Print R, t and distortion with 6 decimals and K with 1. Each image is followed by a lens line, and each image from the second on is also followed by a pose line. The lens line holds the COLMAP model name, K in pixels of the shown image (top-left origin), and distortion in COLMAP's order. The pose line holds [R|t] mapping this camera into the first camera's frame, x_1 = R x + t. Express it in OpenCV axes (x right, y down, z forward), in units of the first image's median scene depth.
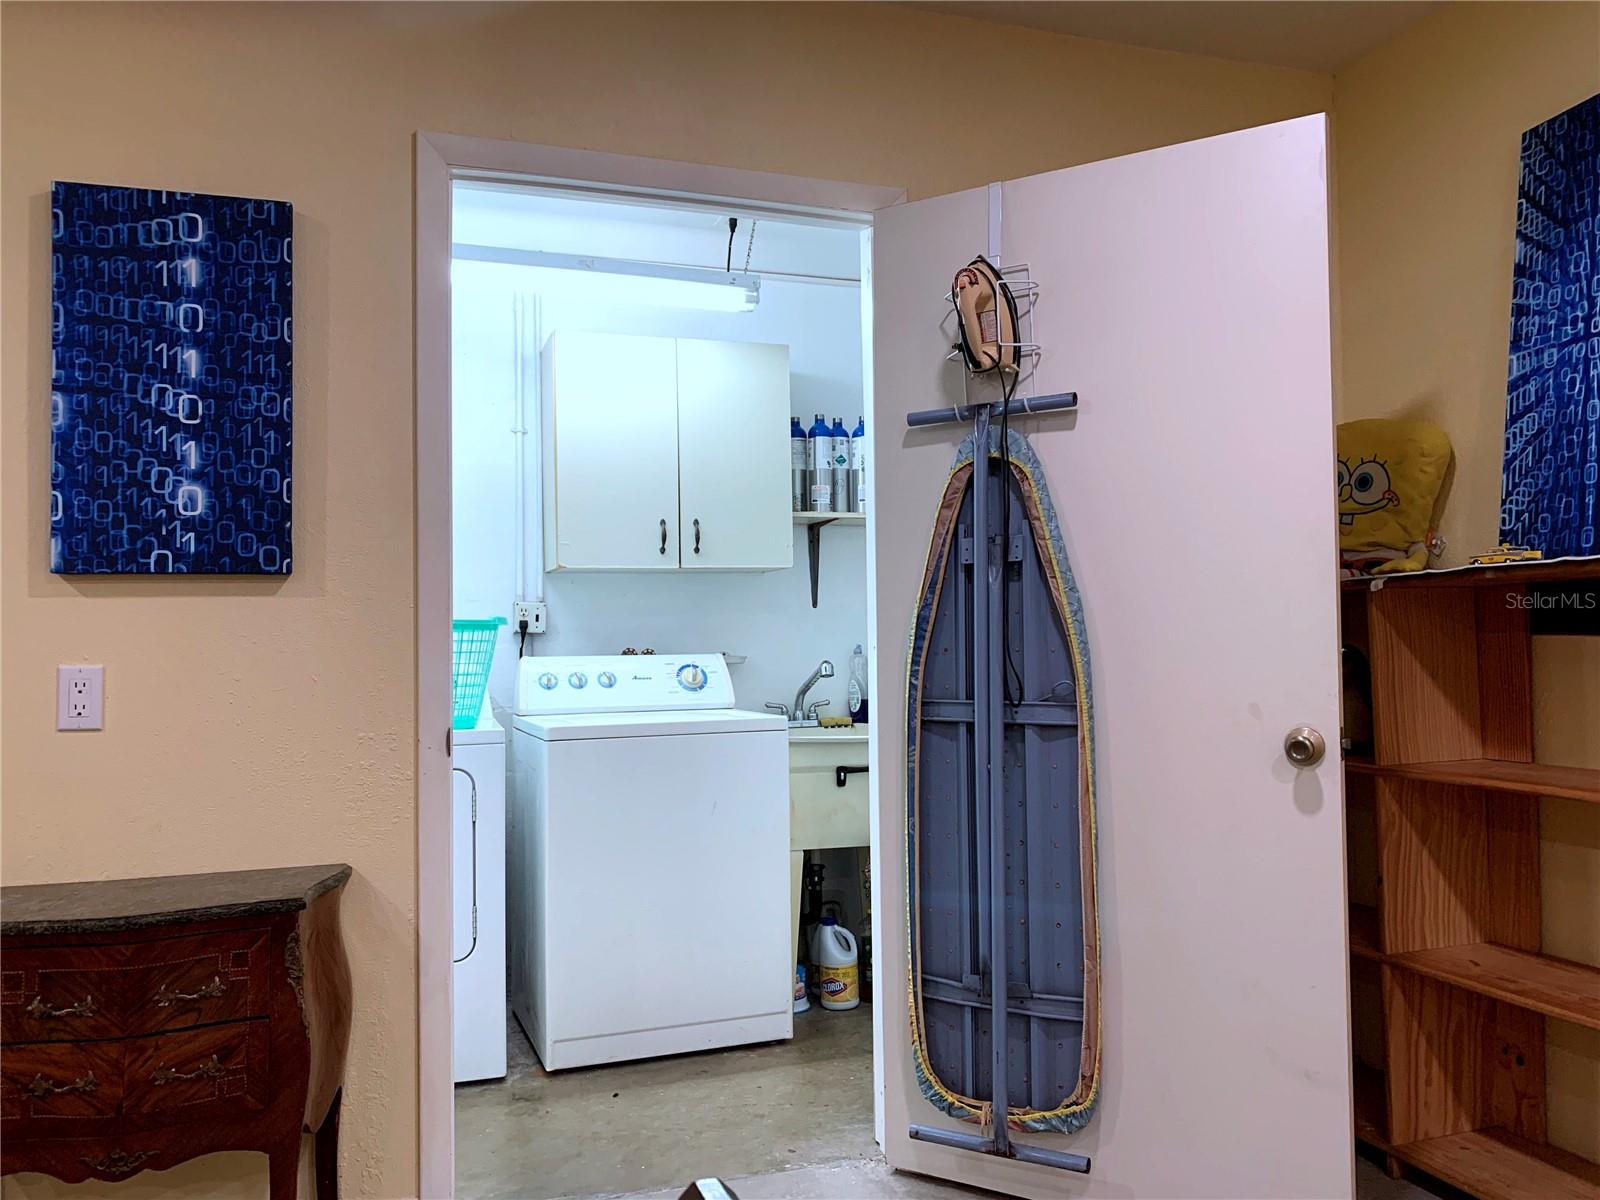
lens RADIAL K [[1221.8, 0, 800.0], [0, 1221.8, 600.0], [0, 0, 1]] dist [0.015652, 0.002389]
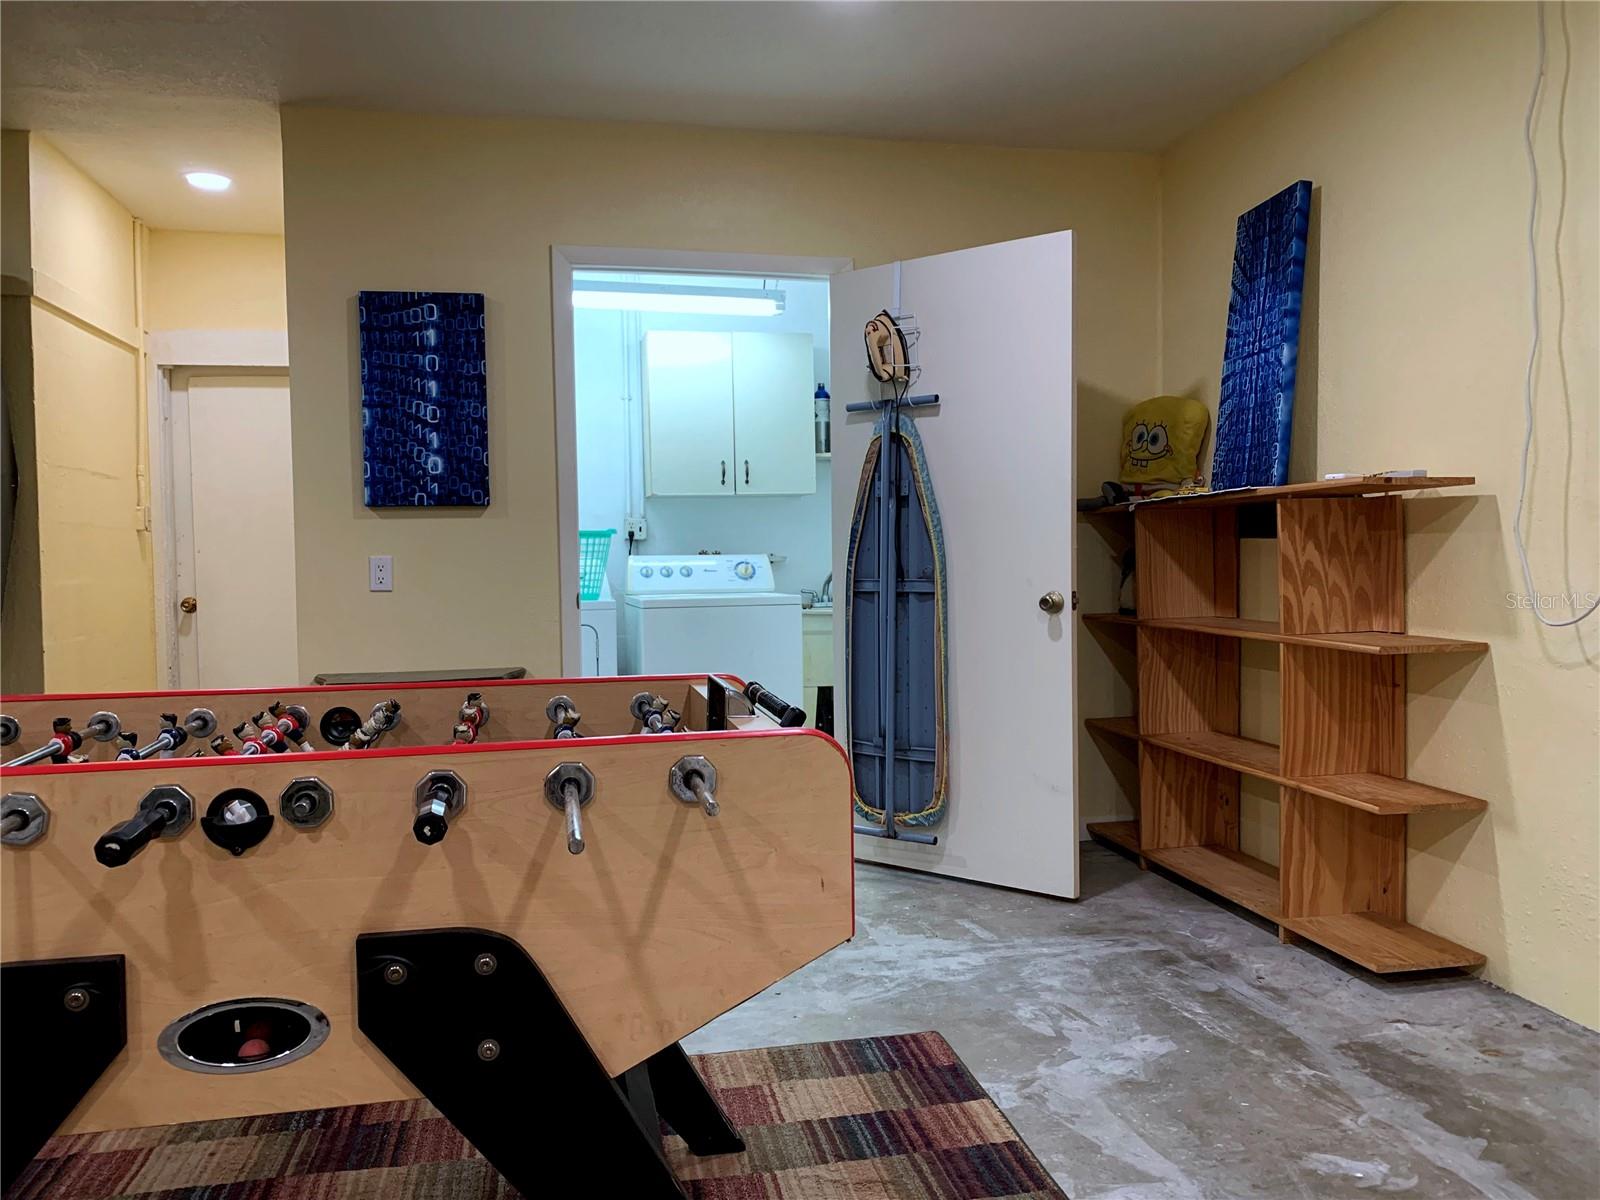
lens RADIAL K [[1215.0, 0, 800.0], [0, 1215.0, 600.0], [0, 0, 1]] dist [0.063351, -0.001226]
pose [[0.993915, 0.003312, -0.110104, 0.219020], [0.004934, 0.997207, 0.074530, -0.013635], [0.110043, -0.074620, 0.991122, -0.684177]]
